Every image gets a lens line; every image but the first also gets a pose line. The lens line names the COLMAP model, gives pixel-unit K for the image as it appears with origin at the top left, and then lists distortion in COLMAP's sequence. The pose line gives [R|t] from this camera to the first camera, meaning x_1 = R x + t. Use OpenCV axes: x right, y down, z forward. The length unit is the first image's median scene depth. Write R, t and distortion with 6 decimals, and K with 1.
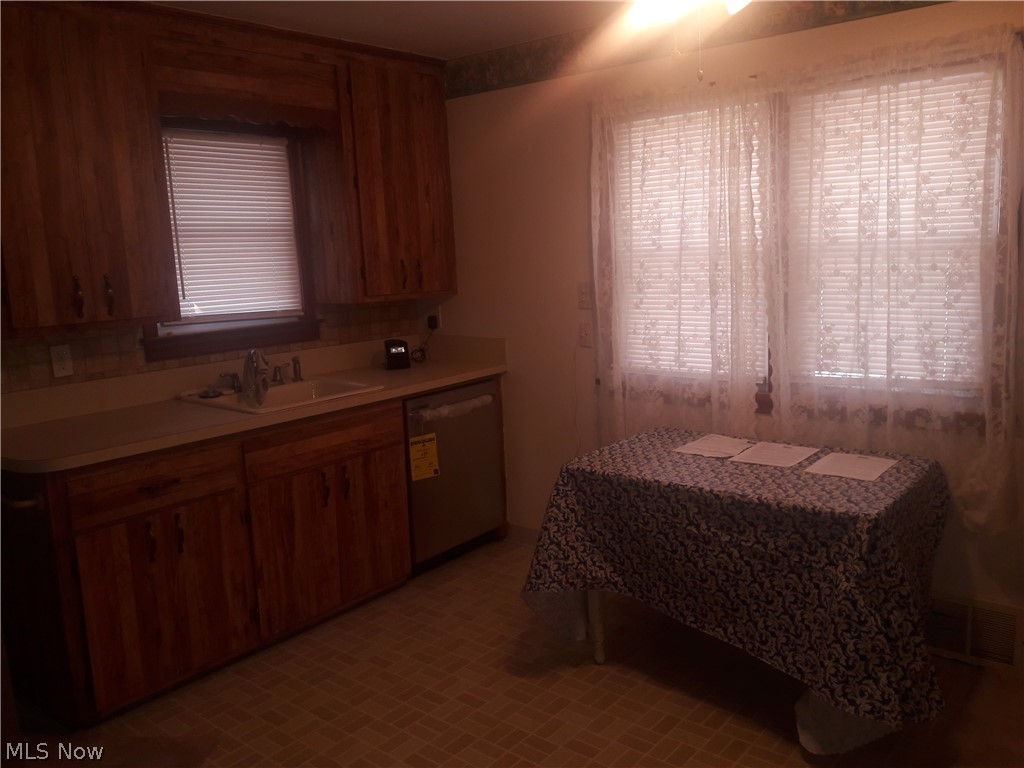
lens RADIAL K [[837.5, 0, 512.0], [0, 837.5, 384.0], [0, 0, 1]] dist [0.155414, -0.144189]
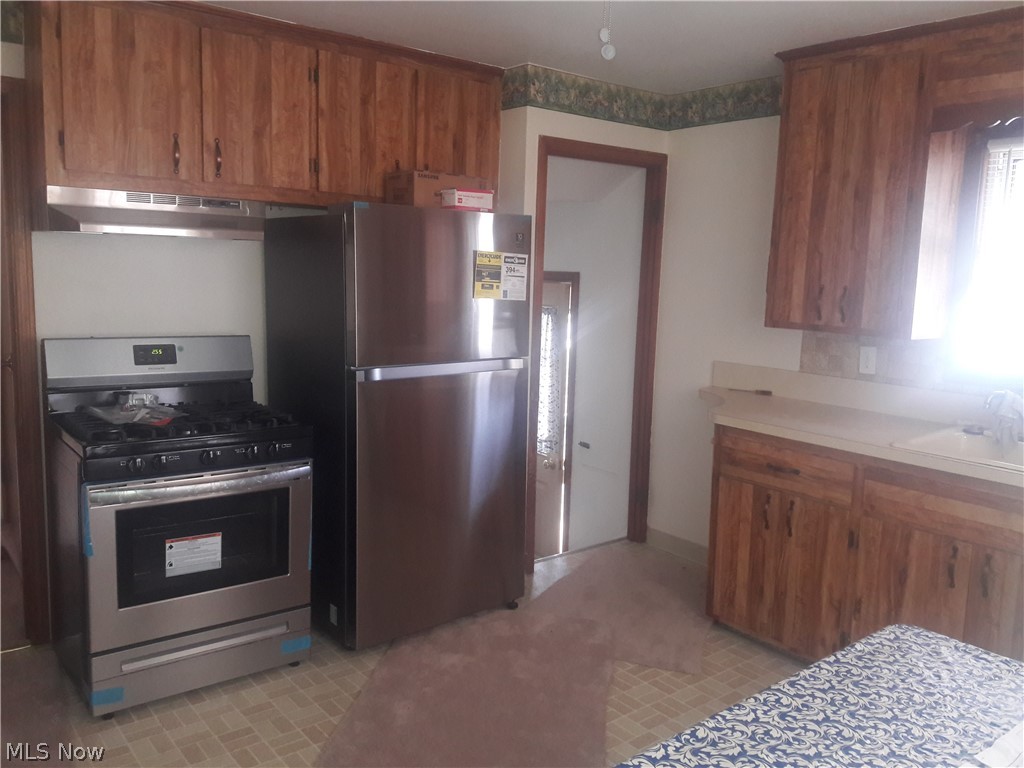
lens RADIAL K [[837.5, 0, 512.0], [0, 837.5, 384.0], [0, 0, 1]] dist [0.155414, -0.144189]
pose [[-0.150925, 0.178226, -0.972346, 0.705399], [-0.200251, 0.957708, 0.206626, -0.148083], [0.968050, 0.225899, -0.108852, 0.728650]]
